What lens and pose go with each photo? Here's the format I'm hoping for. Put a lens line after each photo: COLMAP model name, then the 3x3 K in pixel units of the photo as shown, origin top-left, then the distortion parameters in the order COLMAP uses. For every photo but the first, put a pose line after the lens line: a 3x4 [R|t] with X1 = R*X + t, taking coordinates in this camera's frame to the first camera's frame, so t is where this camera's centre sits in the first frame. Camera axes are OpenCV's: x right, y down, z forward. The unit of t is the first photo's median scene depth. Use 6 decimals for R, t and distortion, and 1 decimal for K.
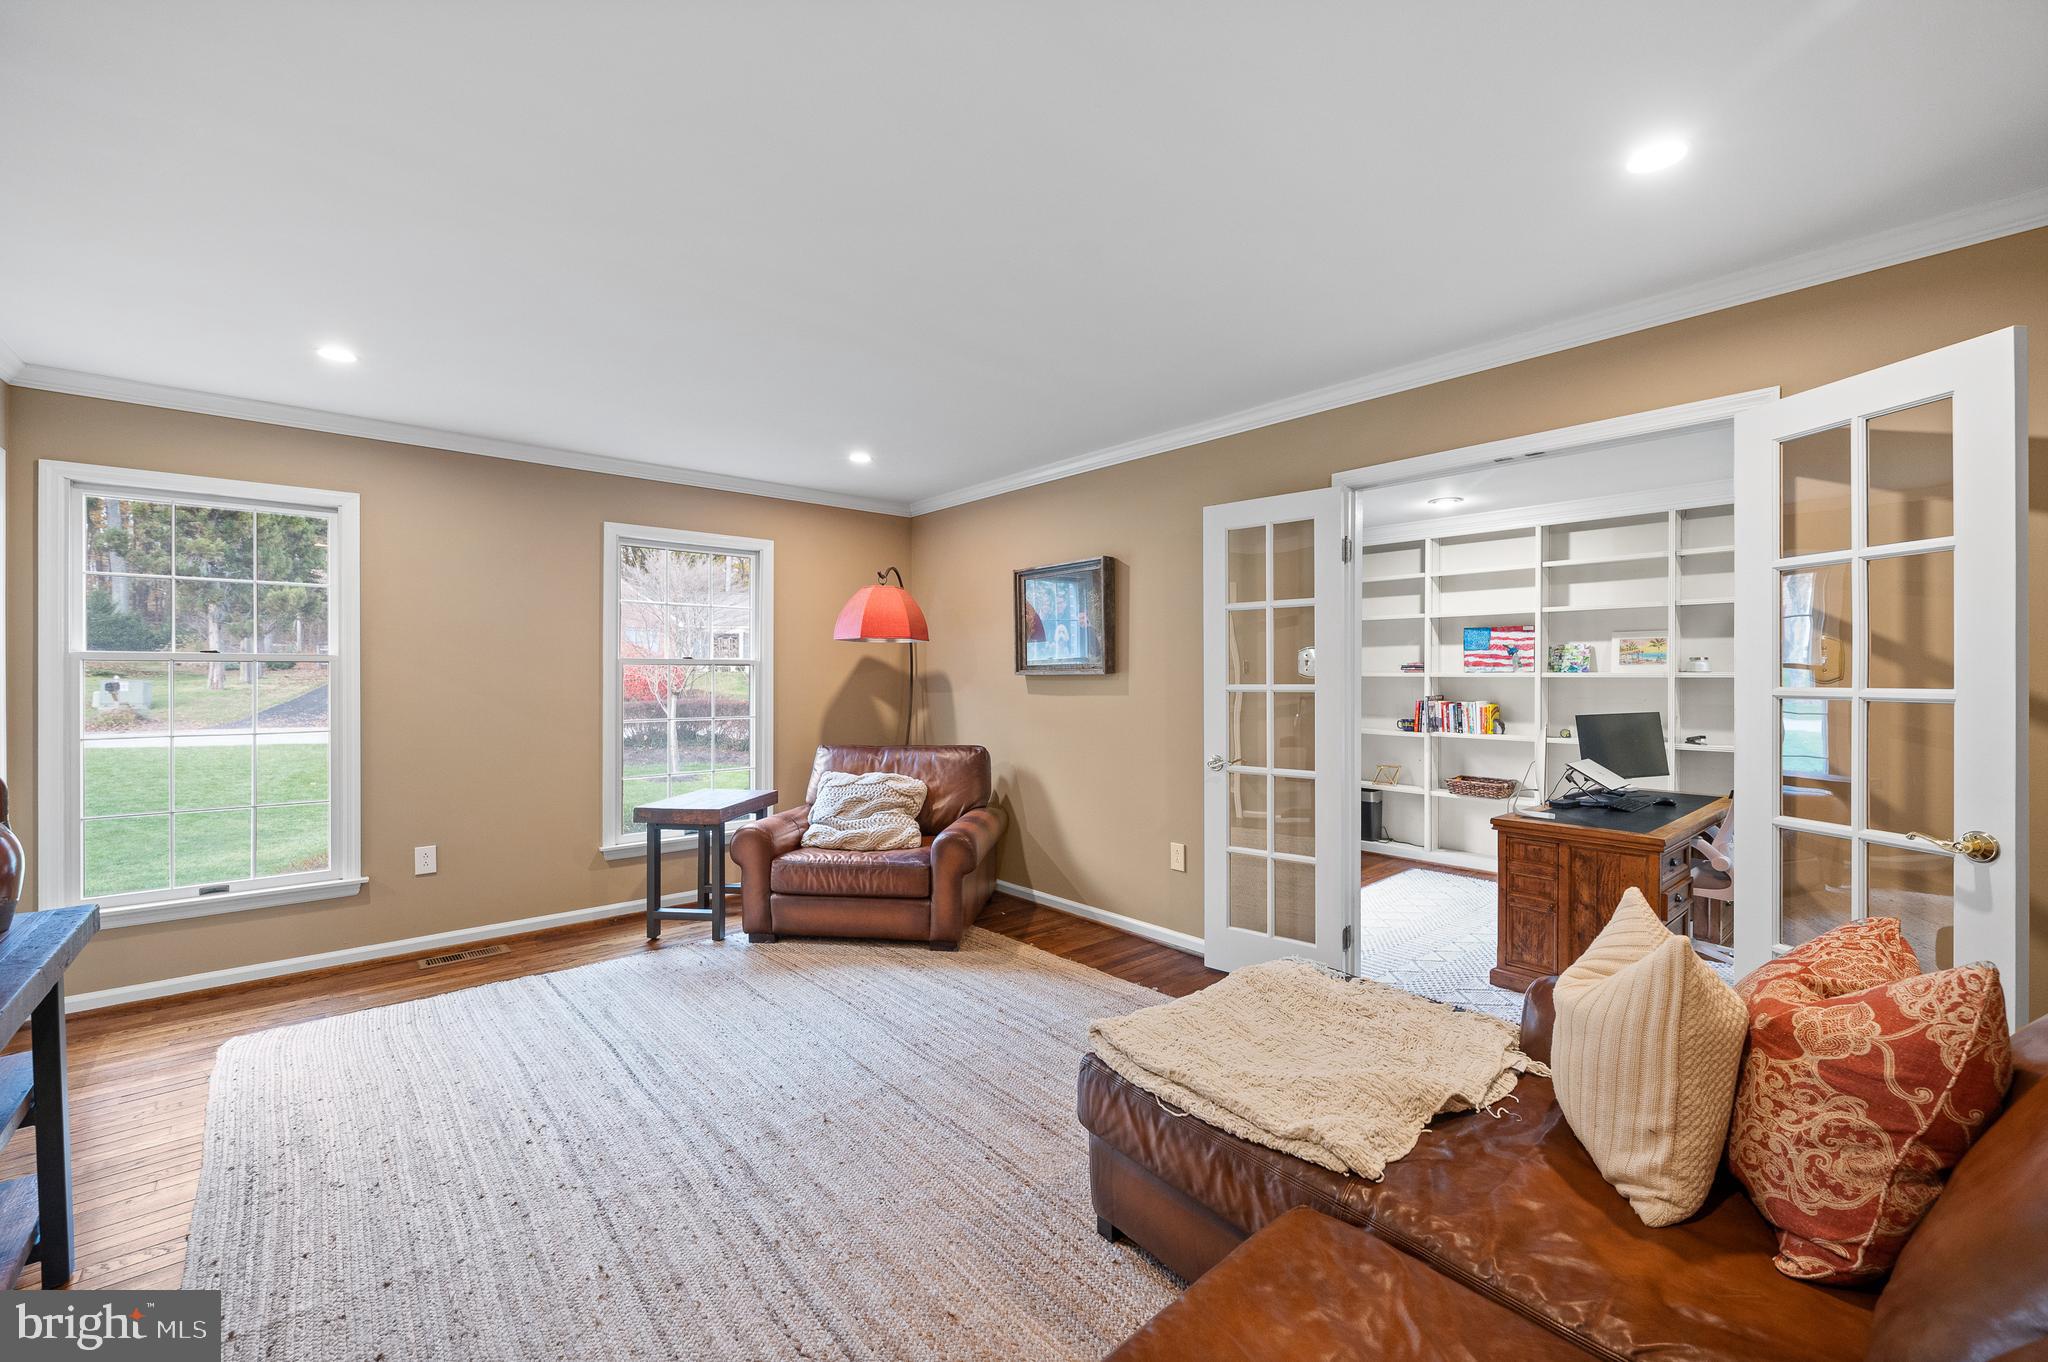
lens RADIAL K [[823.4, 0, 1019.1], [0, 823.4, 680.3], [0, 0, 1]] dist [-0.000644, -0.000115]
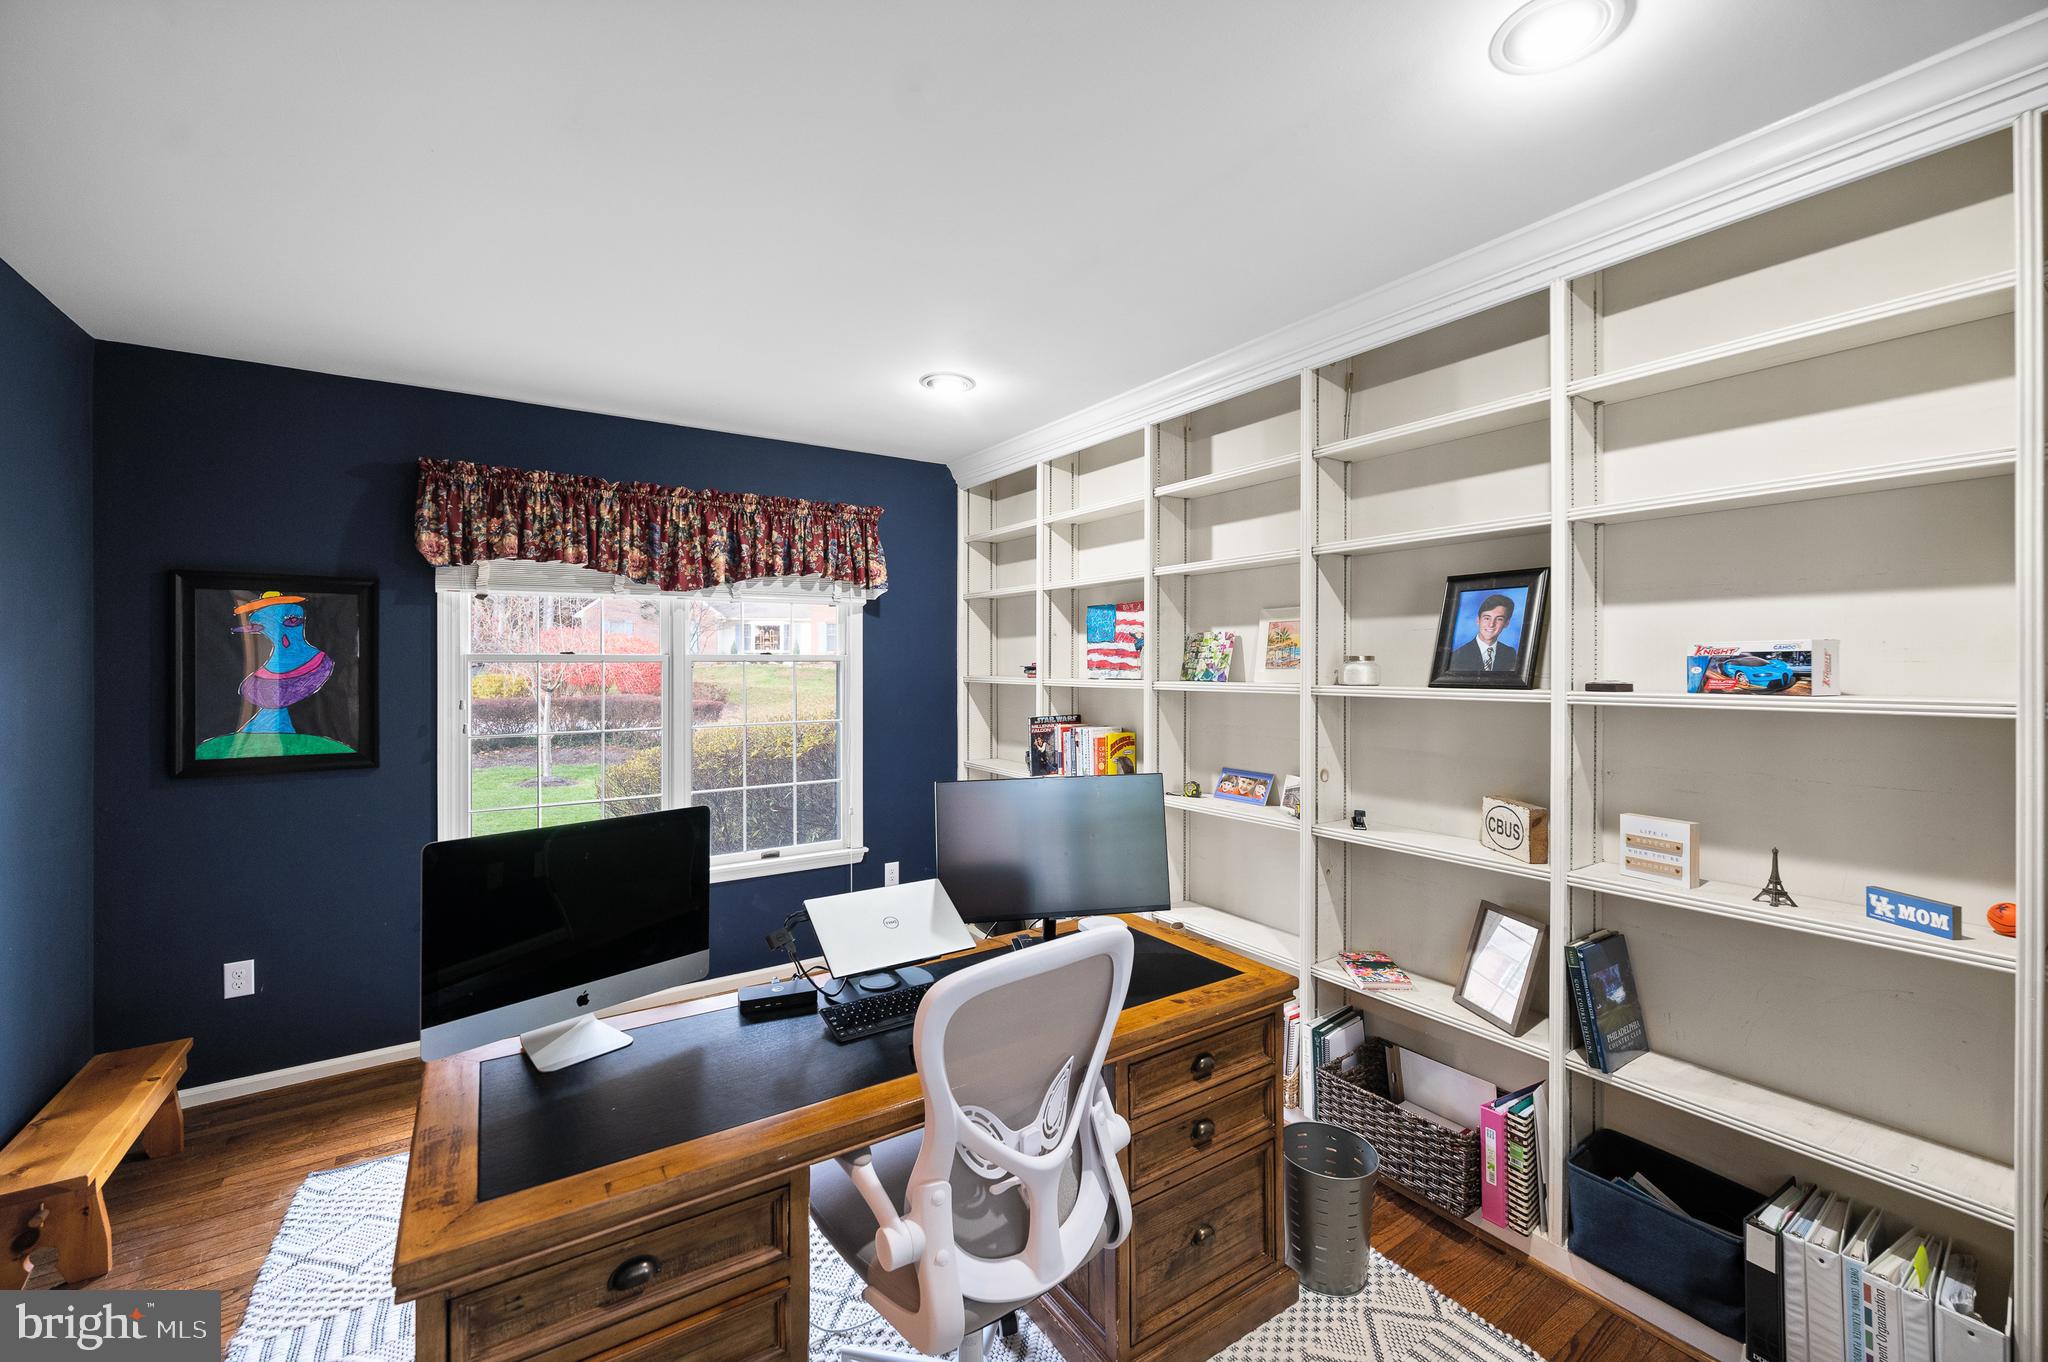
lens RADIAL K [[823.4, 0, 1023.4], [0, 823.4, 677.8], [0, 0, 1]] dist [-0.000644, -0.000115]
pose [[0.992601, -0.002584, -0.121394, 0.591641], [0.003988, 0.999928, 0.011327, -0.018246], [0.121356, -0.011728, 0.992540, 0.410919]]
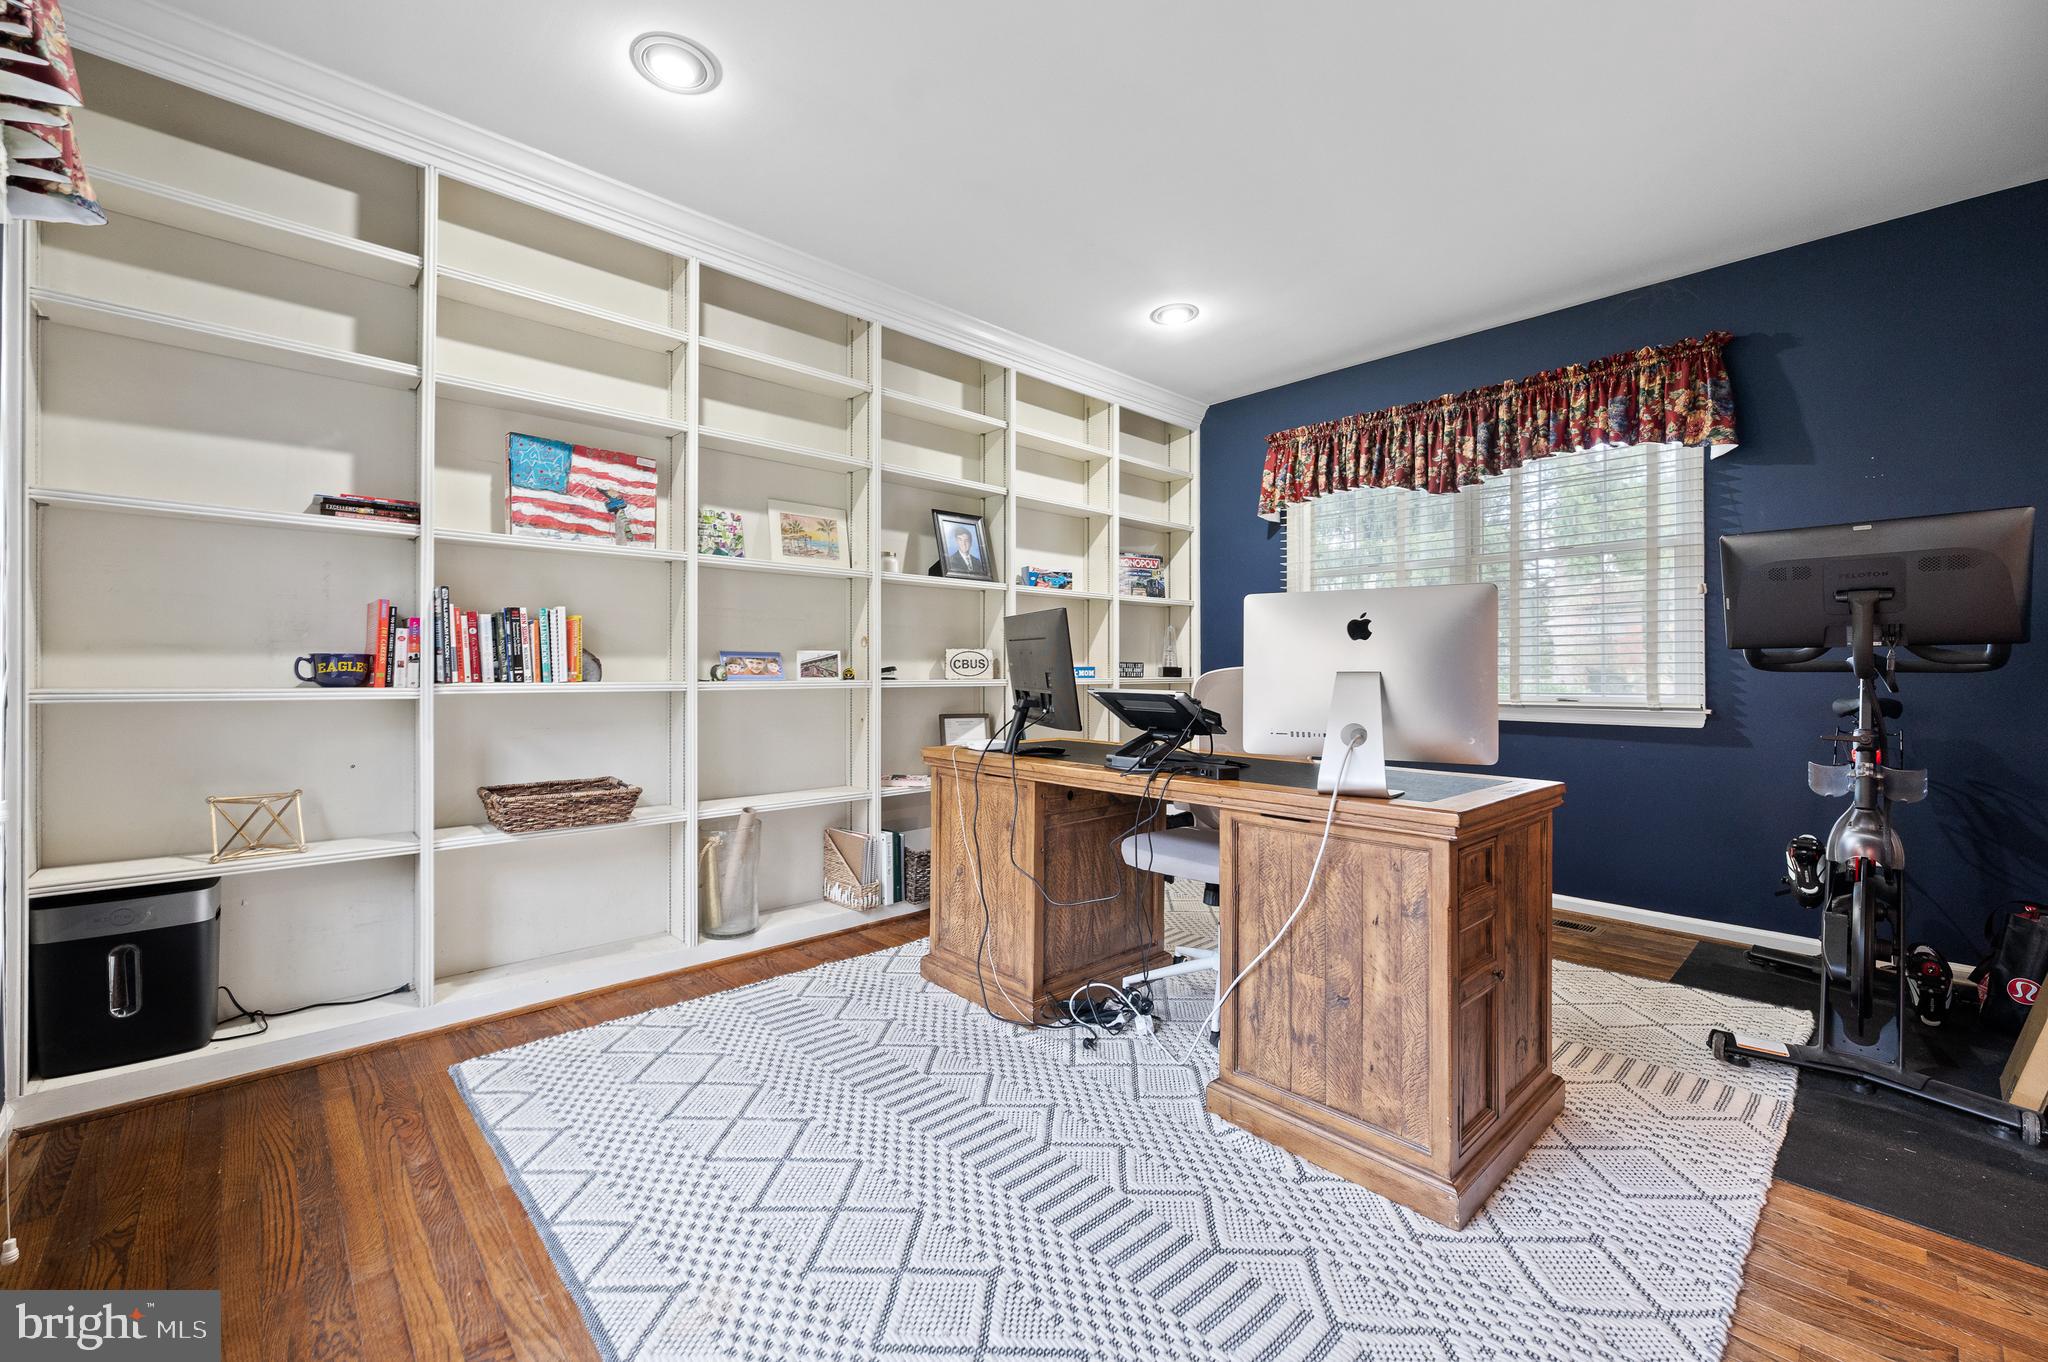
lens RADIAL K [[823.4, 0, 1019.8], [0, 823.4, 674.6], [0, 0, 1]] dist [-0.000644, -0.000115]
pose [[-0.027748, -0.008797, 0.999576, 0.120734], [-0.002108, 0.999960, 0.008742, 0.057683], [-0.999613, -0.001865, -0.027765, 0.785797]]
